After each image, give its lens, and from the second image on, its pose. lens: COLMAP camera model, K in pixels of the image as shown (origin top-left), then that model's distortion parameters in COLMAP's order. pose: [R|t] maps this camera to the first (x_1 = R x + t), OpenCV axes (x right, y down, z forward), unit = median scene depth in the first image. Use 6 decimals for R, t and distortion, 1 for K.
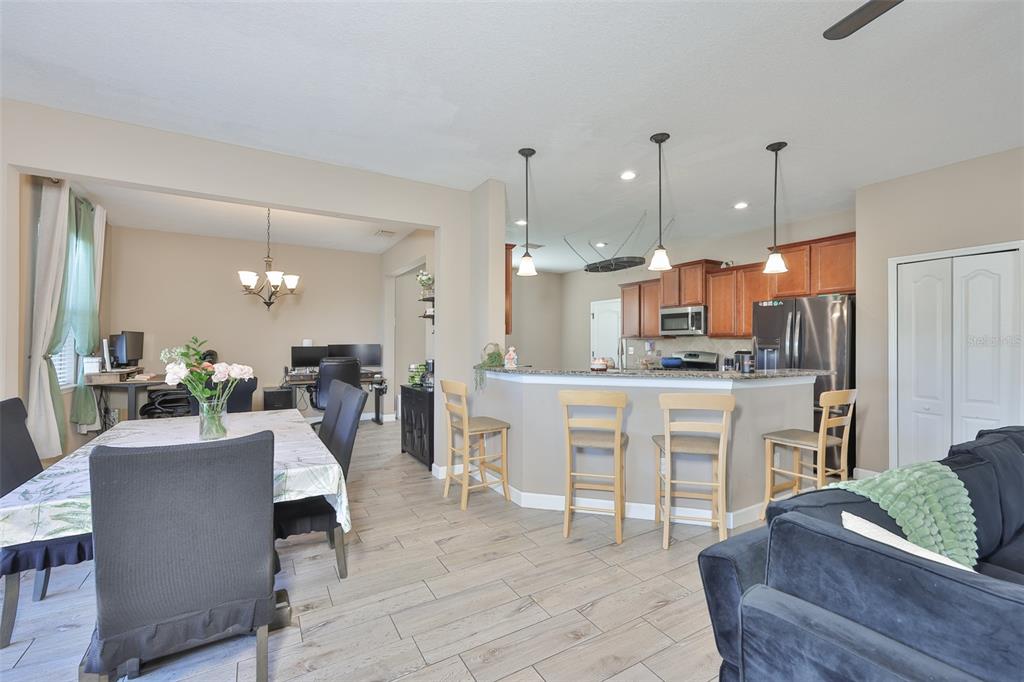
lens RADIAL K [[432.0, 0, 513.6], [0, 432.0, 340.8], [0, 0, 1]] dist [-0.004451, 0.001328]
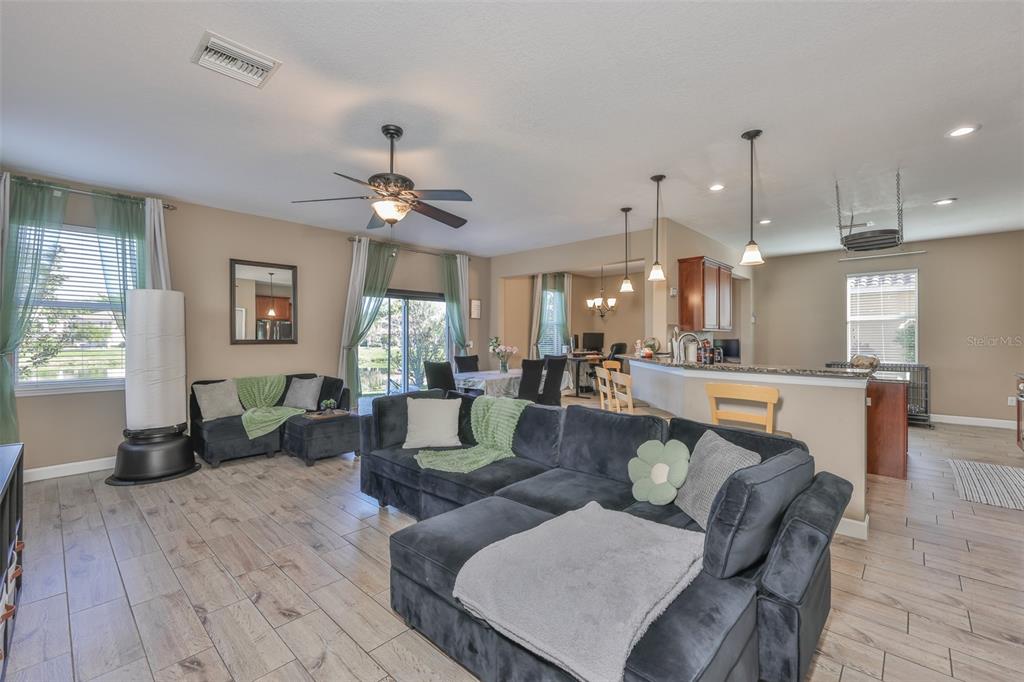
lens RADIAL K [[428.9, 0, 512.8], [0, 428.9, 337.4], [0, 0, 1]] dist [-0.003008, 0.001156]
pose [[0.309540, -0.003827, -0.950879, 0.971772], [0.001749, 0.999993, -0.003455, 0.006333], [0.950885, -0.000594, 0.309544, 0.124608]]
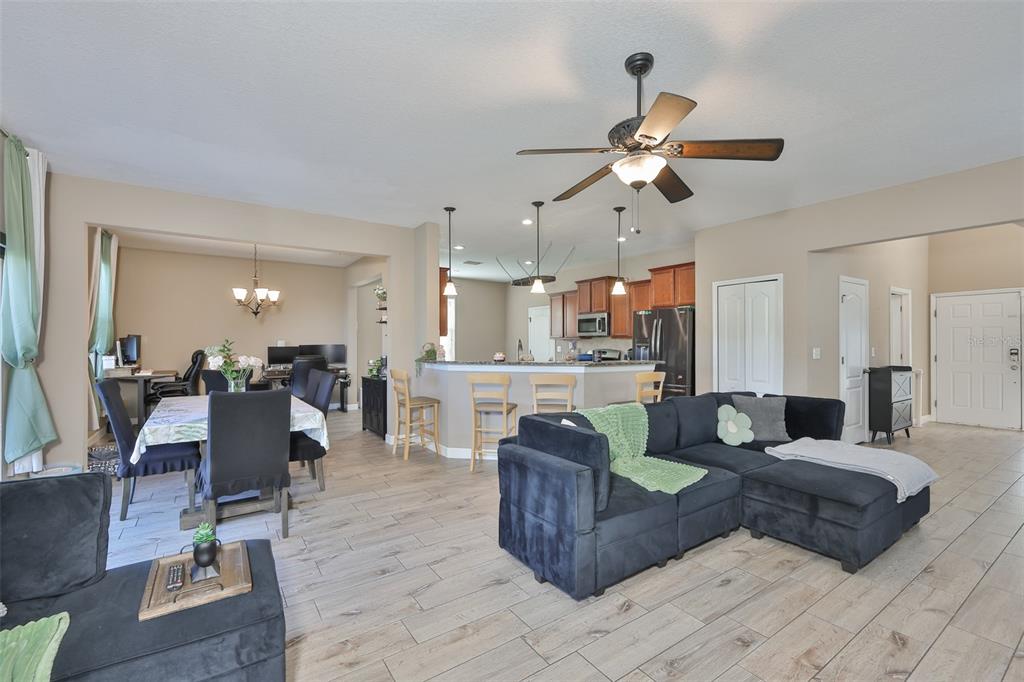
lens RADIAL K [[432.0, 0, 511.4], [0, 432.0, 342.7], [0, 0, 1]] dist [-0.004451, 0.001328]
pose [[0.997474, -0.004487, 0.070897, 0.099328], [0.004228, 0.999984, 0.003807, 0.000589], [-0.070913, -0.003498, 0.997476, -0.332852]]
